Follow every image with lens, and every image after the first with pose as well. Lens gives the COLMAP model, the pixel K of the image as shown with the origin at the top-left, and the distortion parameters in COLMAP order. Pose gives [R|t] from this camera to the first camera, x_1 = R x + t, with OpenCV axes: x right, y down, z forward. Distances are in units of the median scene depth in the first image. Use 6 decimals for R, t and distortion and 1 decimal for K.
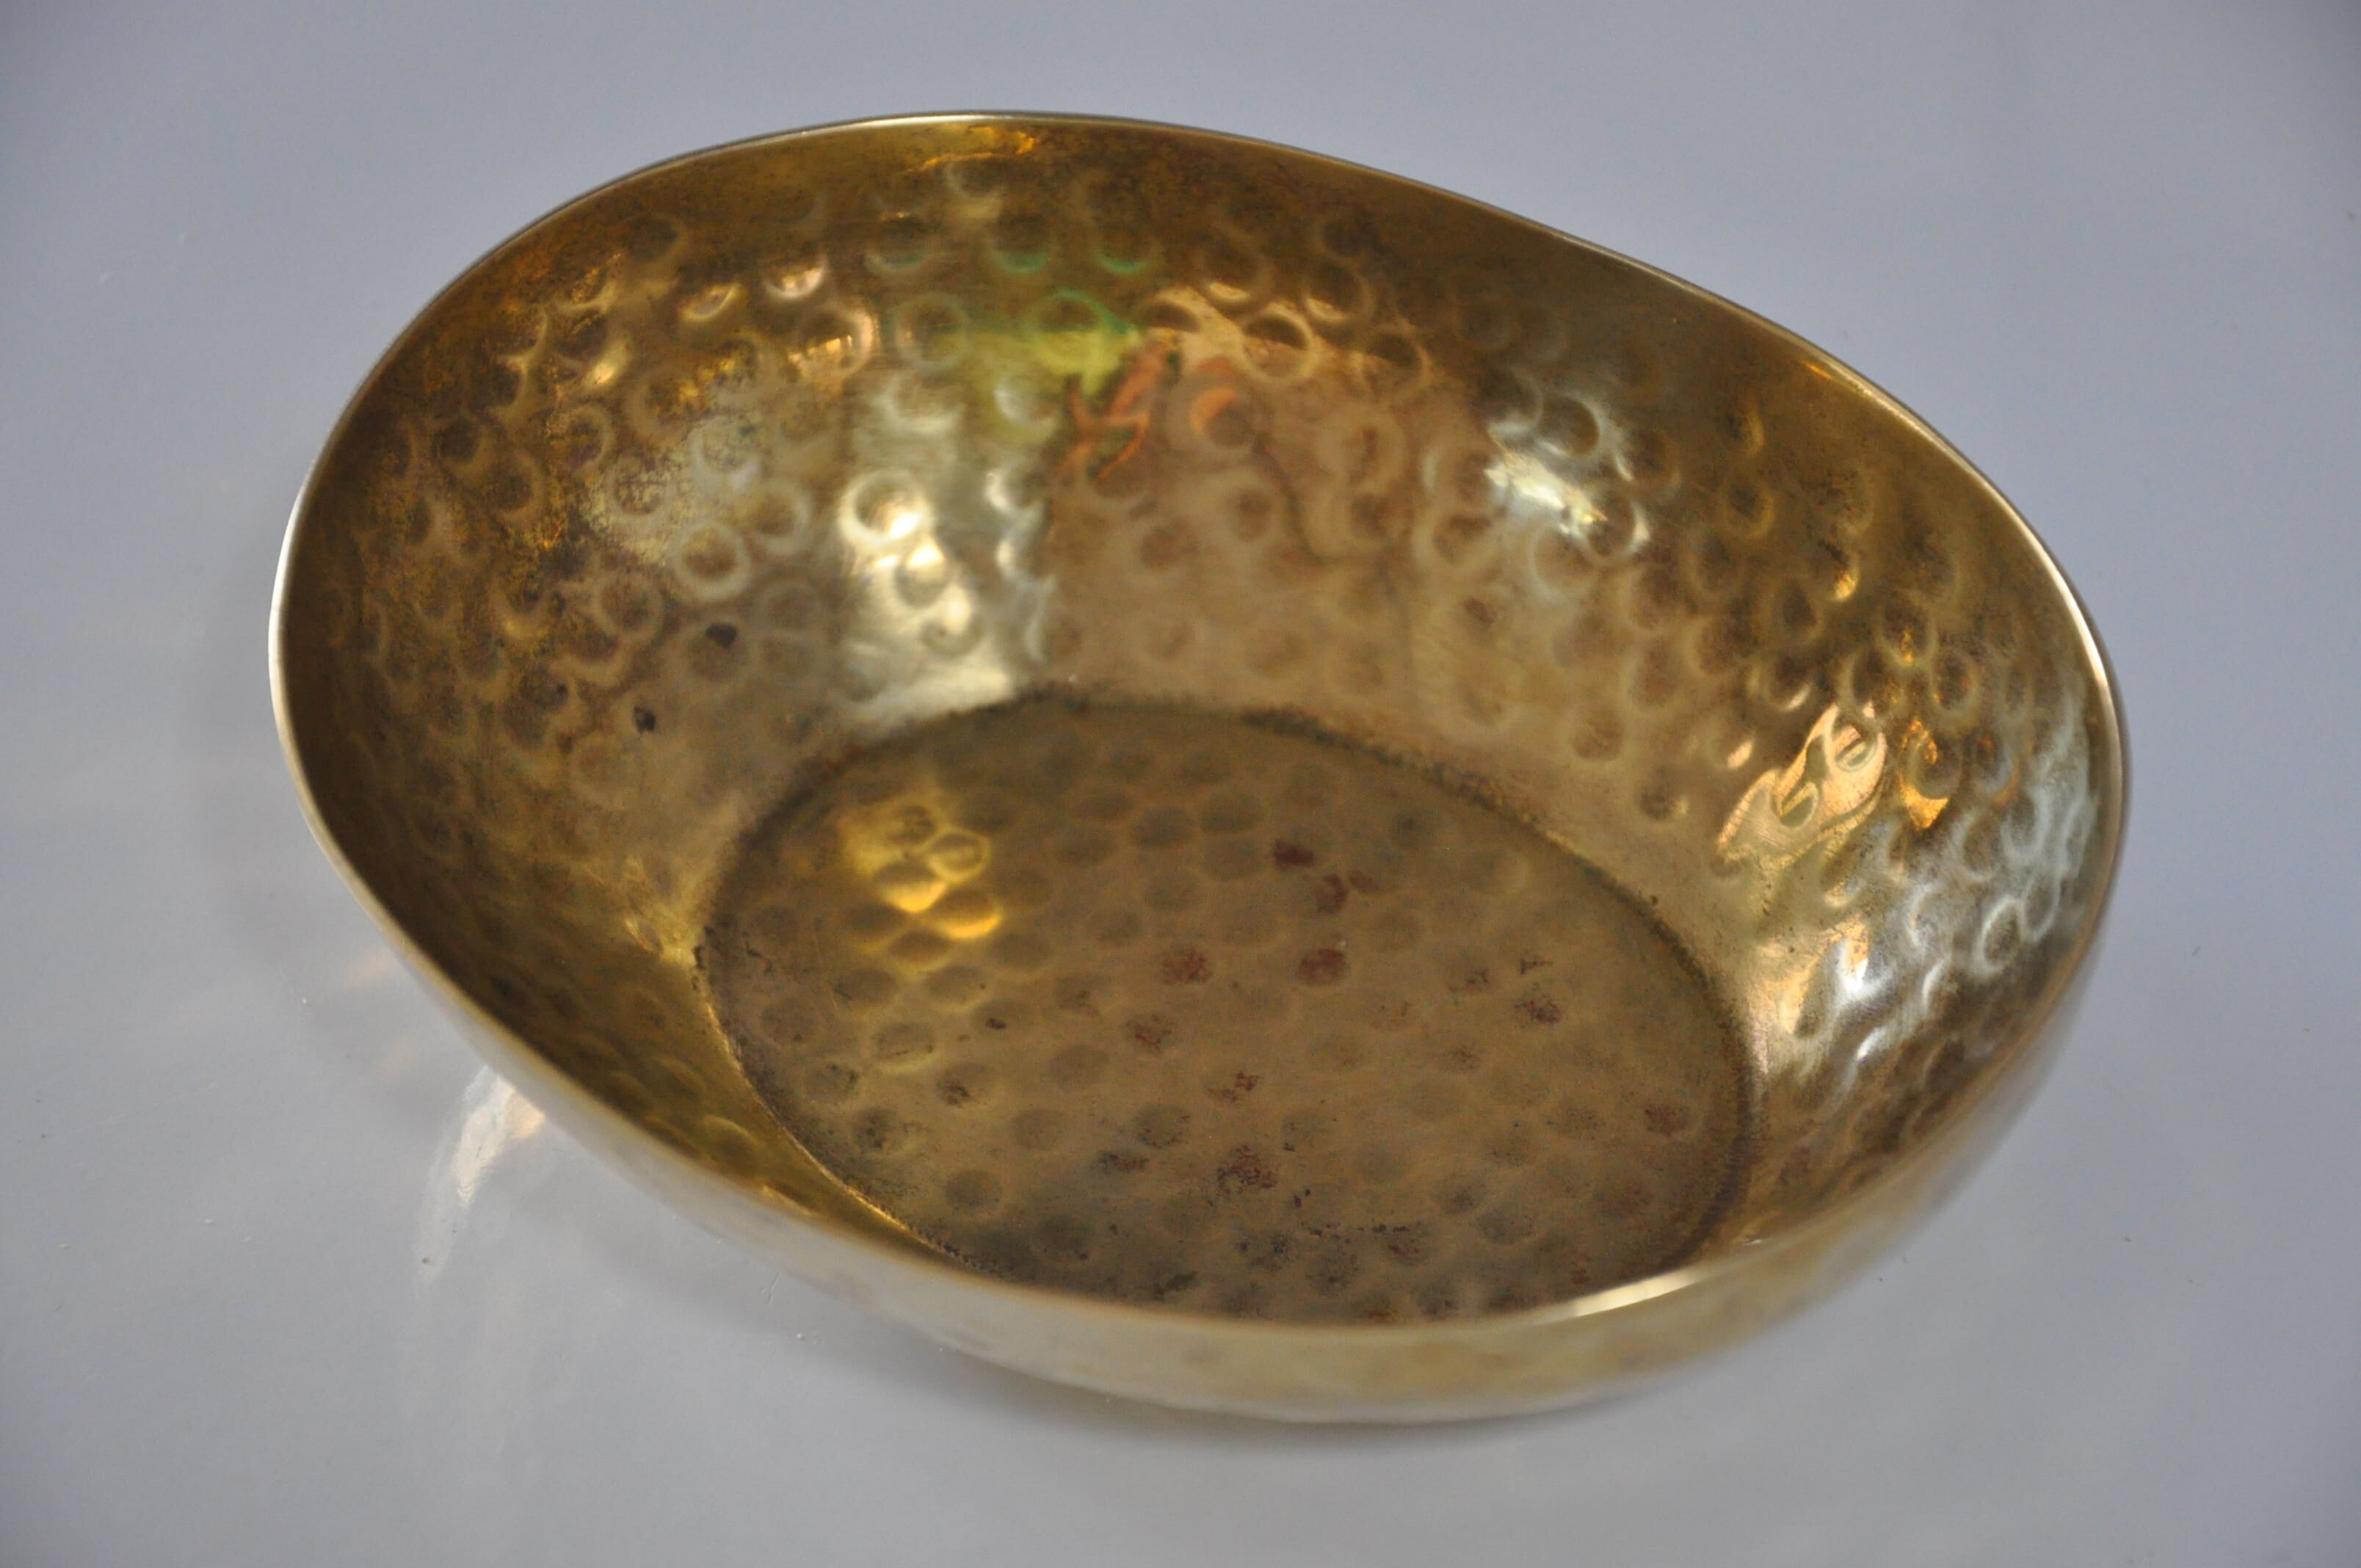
lens RADIAL K [[7409.4, 0, 1180.5], [0, 7409.4, 784.0], [0, 0, 1]] dist [0.209417, 0.237072]
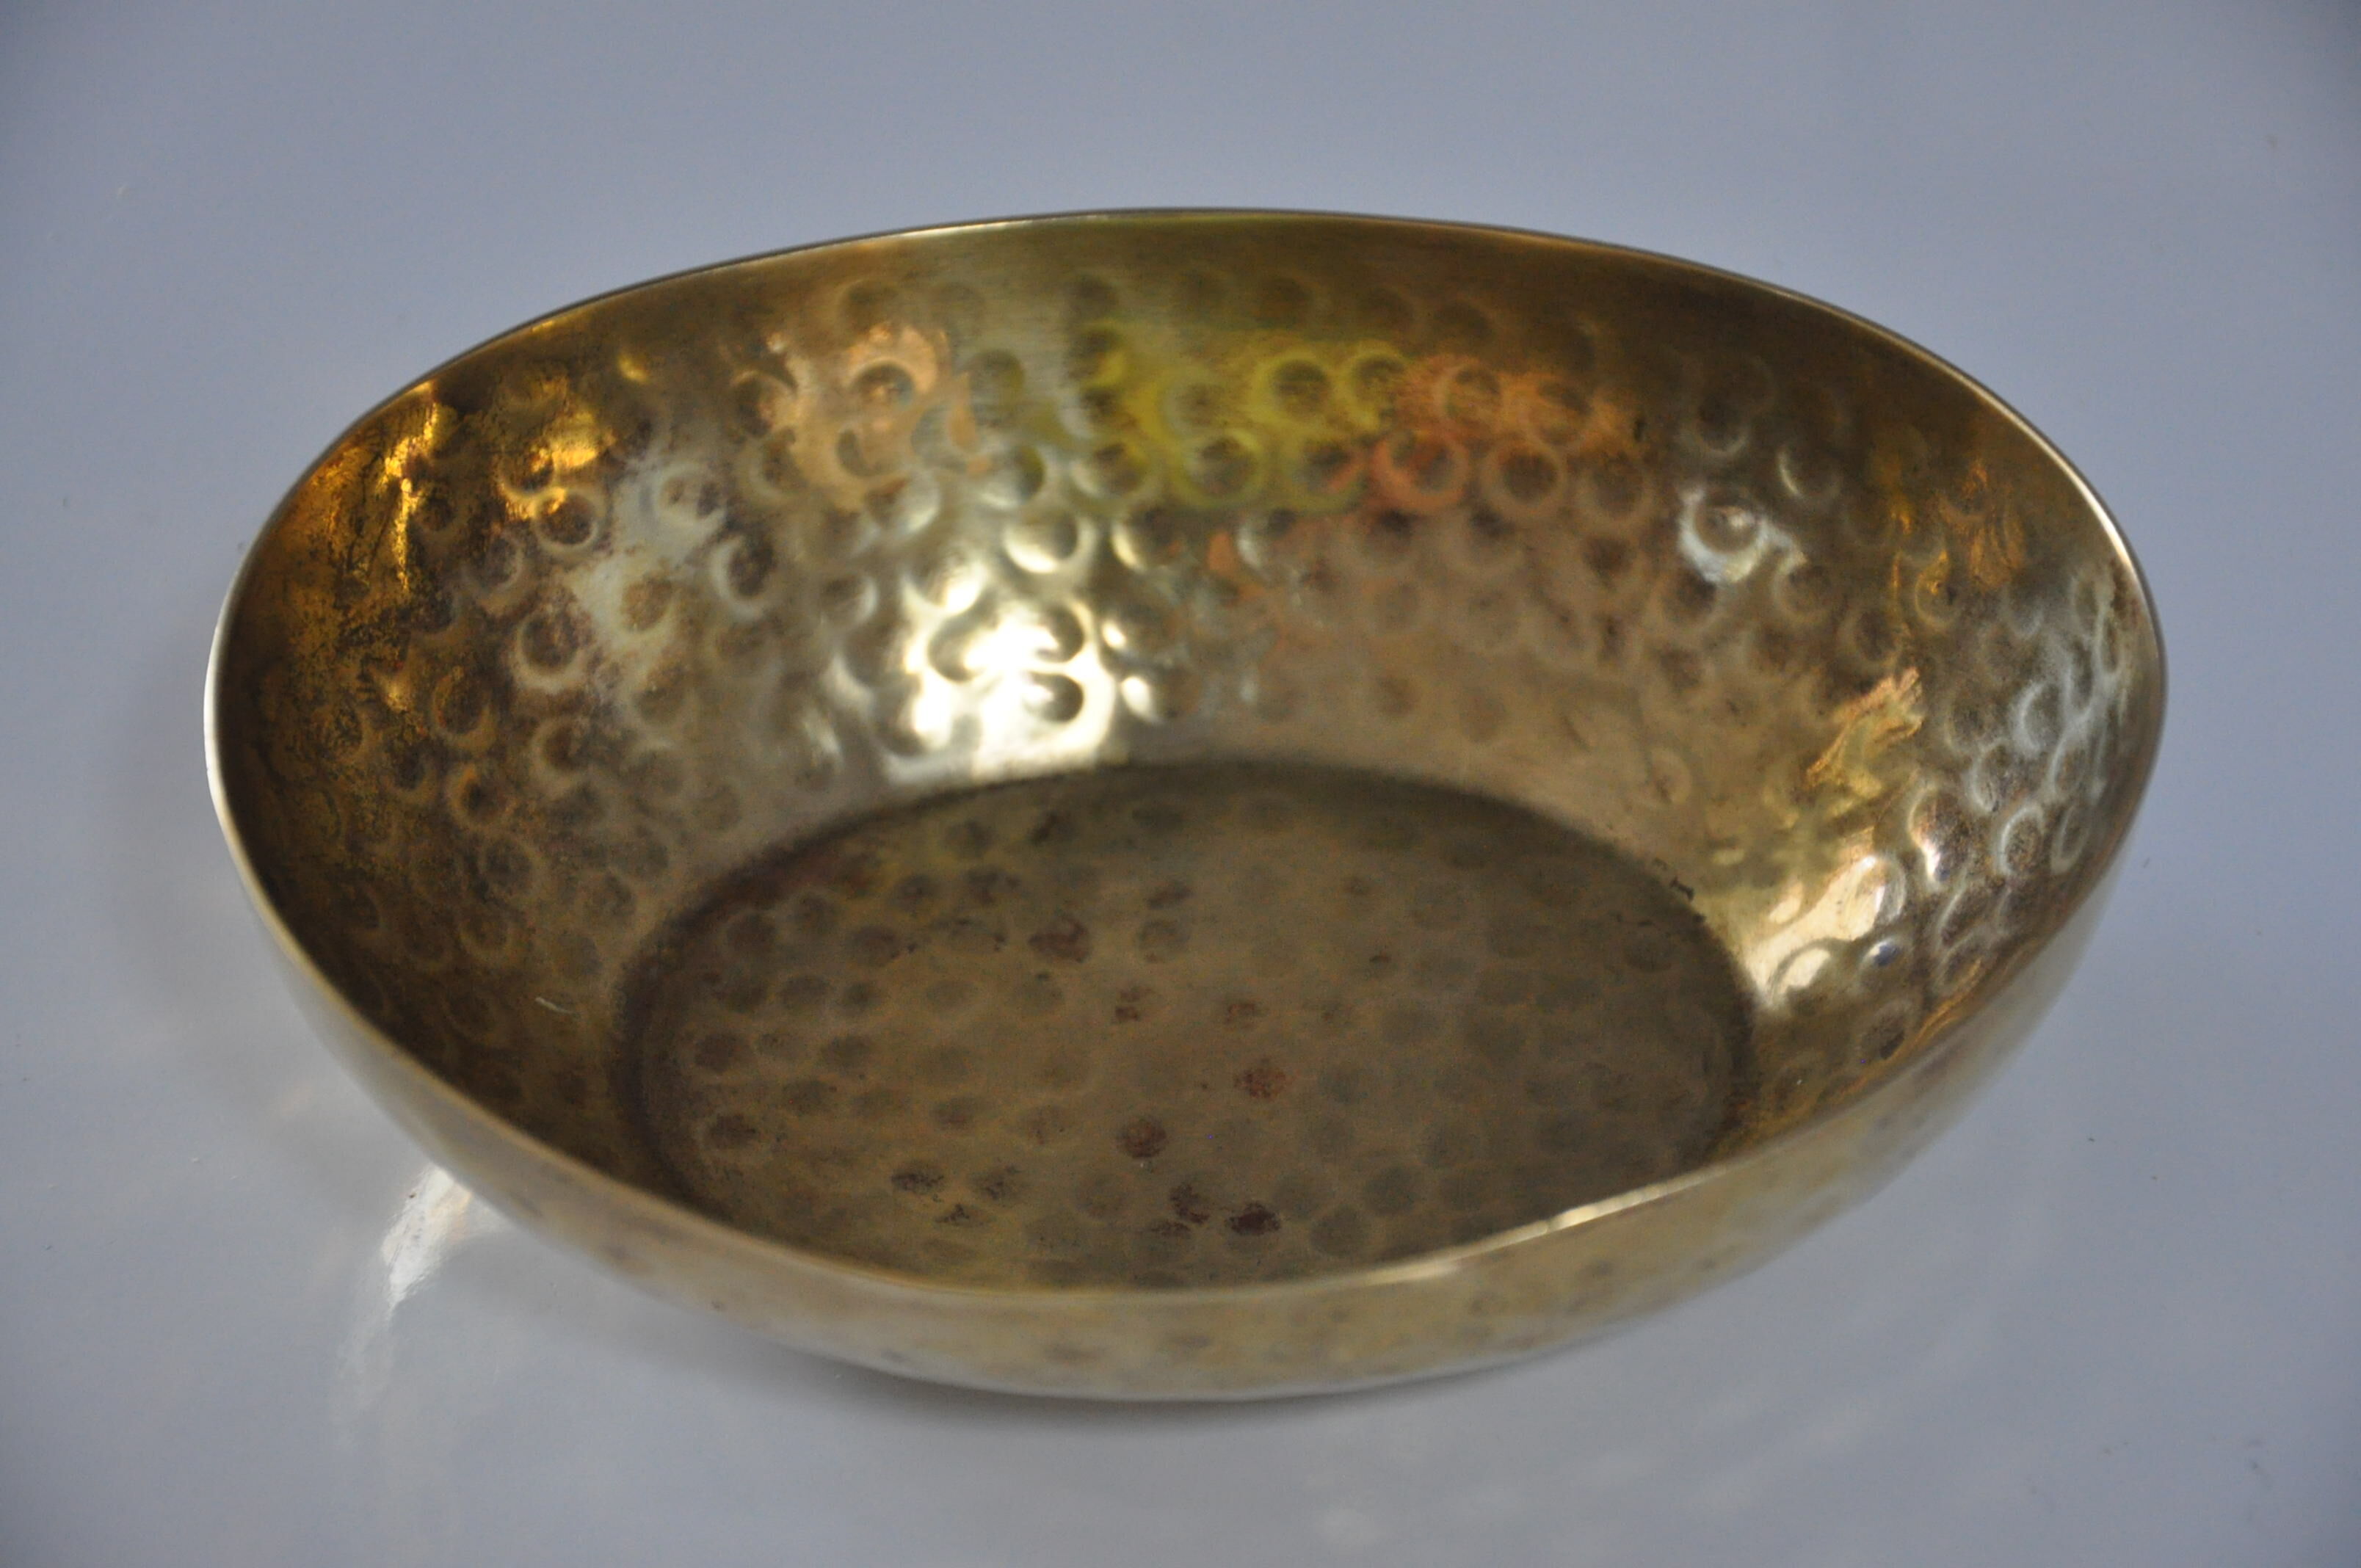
lens RADIAL K [[7409.4, 0, 1180.5], [0, 7409.4, 784.0], [0, 0, 1]] dist [0.209417, 0.237072]
pose [[-0.833597, 0.439505, -0.334591, 0.323859], [-0.333722, 0.081969, 0.939101, -0.905364], [0.440166, 0.894492, 0.078343, 0.886535]]
